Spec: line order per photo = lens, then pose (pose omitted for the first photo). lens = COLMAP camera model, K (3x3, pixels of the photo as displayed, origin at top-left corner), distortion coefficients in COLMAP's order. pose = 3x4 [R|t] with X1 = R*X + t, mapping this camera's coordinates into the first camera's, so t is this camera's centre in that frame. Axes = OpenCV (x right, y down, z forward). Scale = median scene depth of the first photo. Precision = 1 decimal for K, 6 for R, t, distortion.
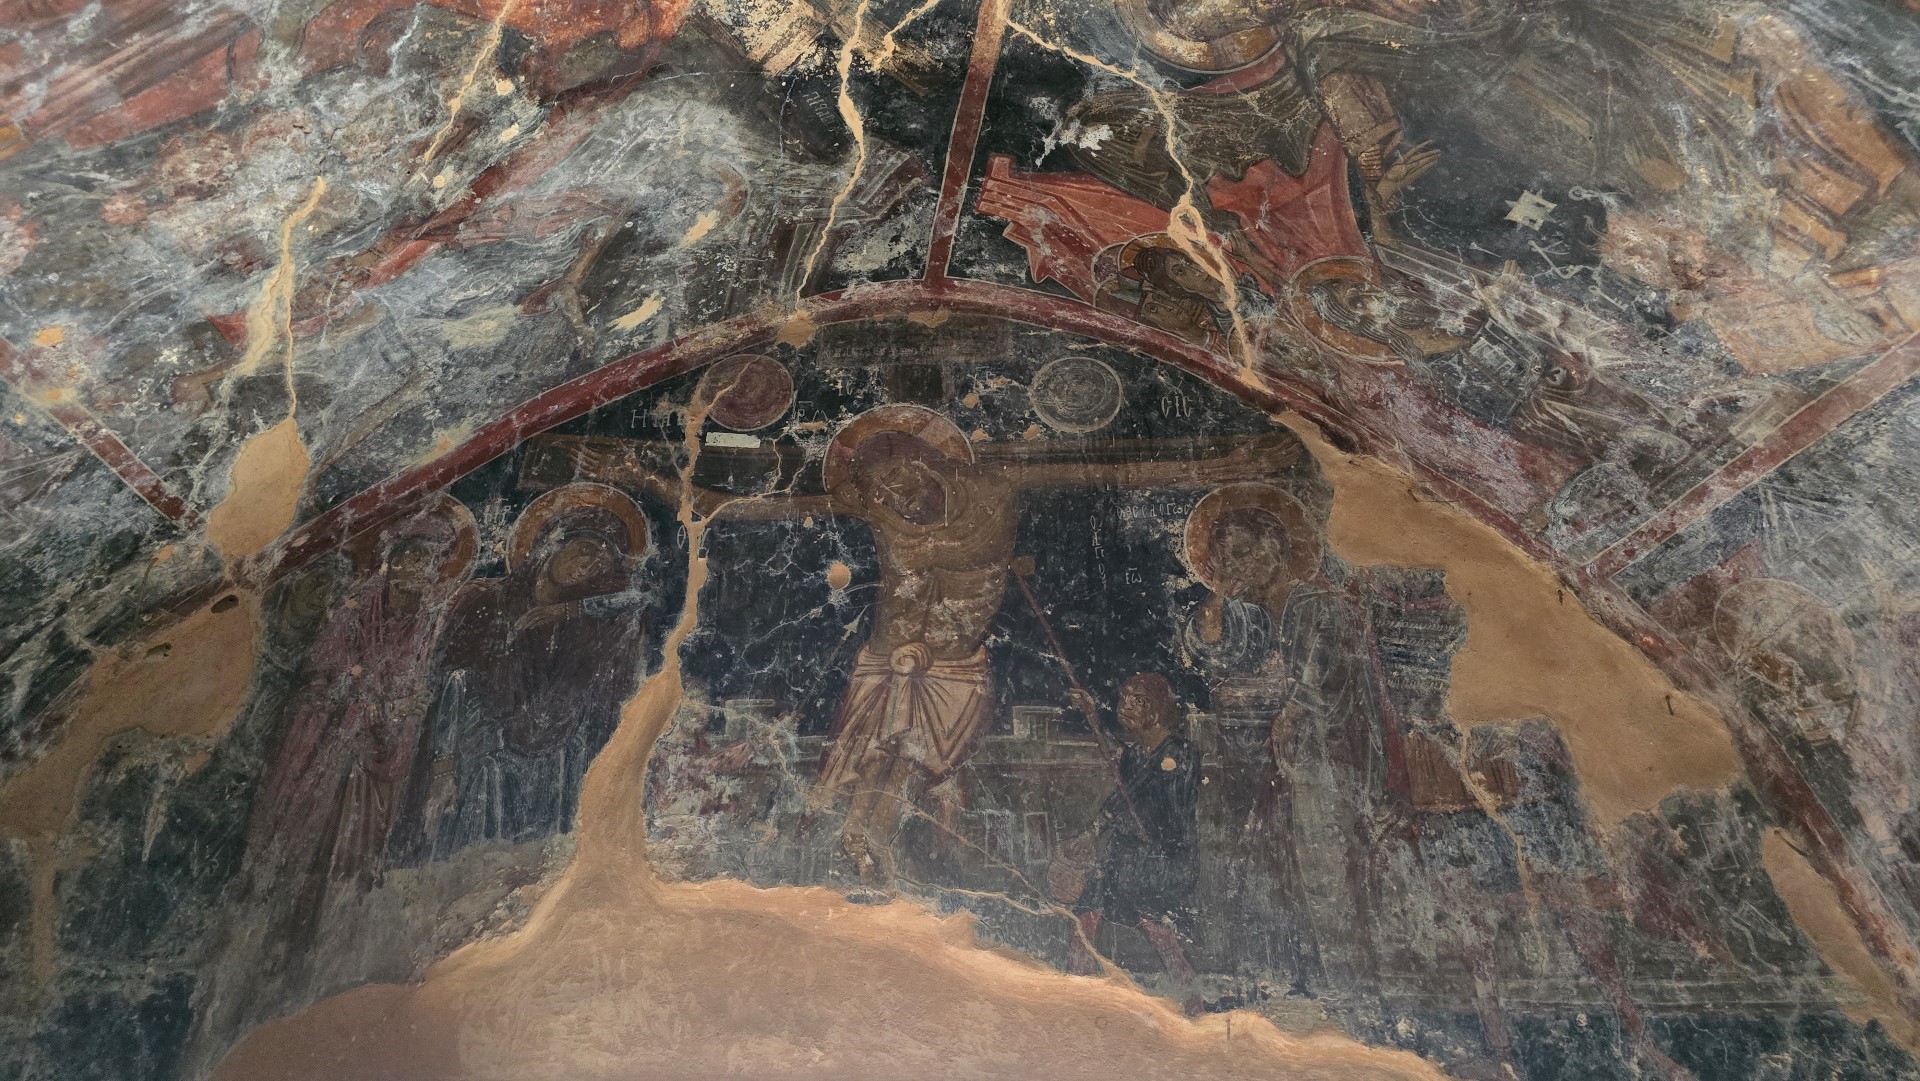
lens RADIAL K [[1290.1, 0, 951.8], [0, 1290.1, 537.0], [0, 0, 1]] dist [0.048738, -0.042861]
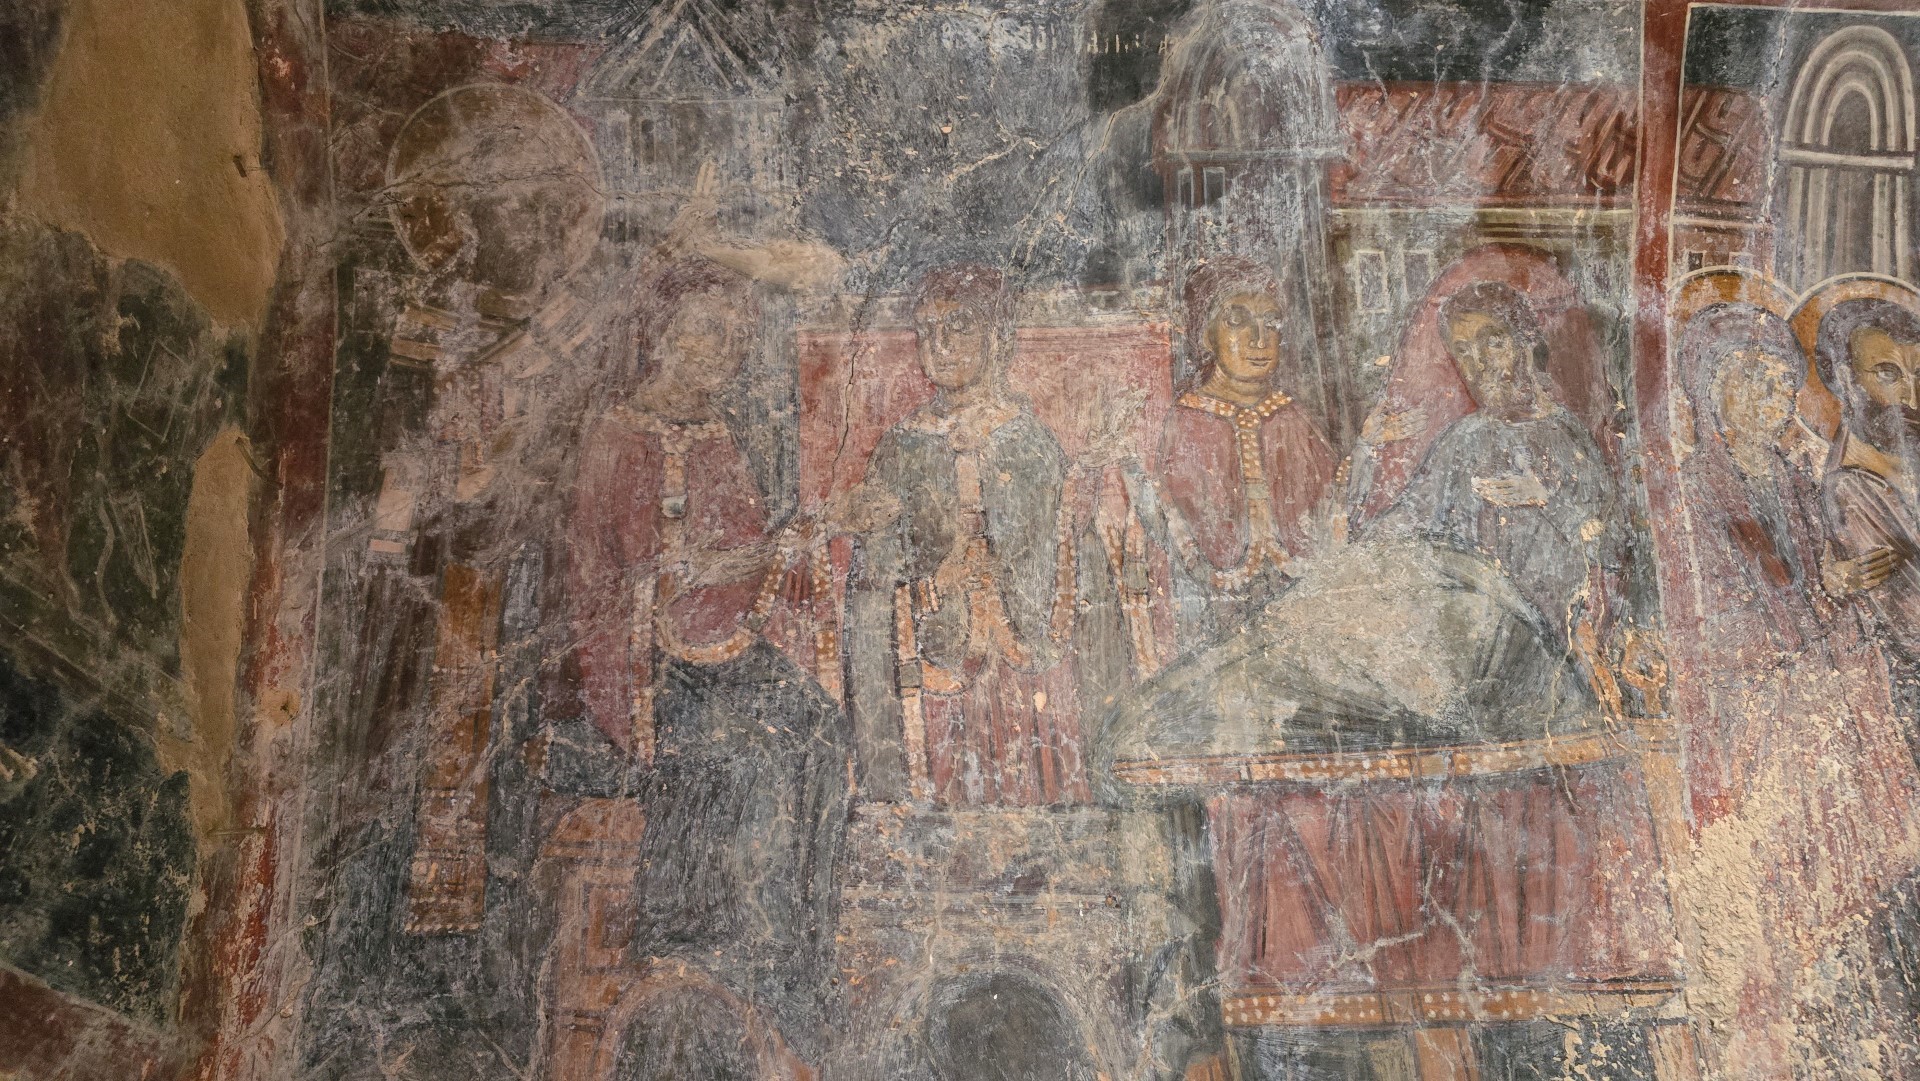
lens RADIAL K [[1290.1, 0, 958.7], [0, 1290.1, 546.1], [0, 0, 1]] dist [0.048738, -0.042861]
pose [[0.100590, 0.523740, 0.845919, 0.228060], [-0.444947, 0.784150, -0.432587, 0.371939], [-0.889890, -0.332875, 0.311914, 0.561283]]
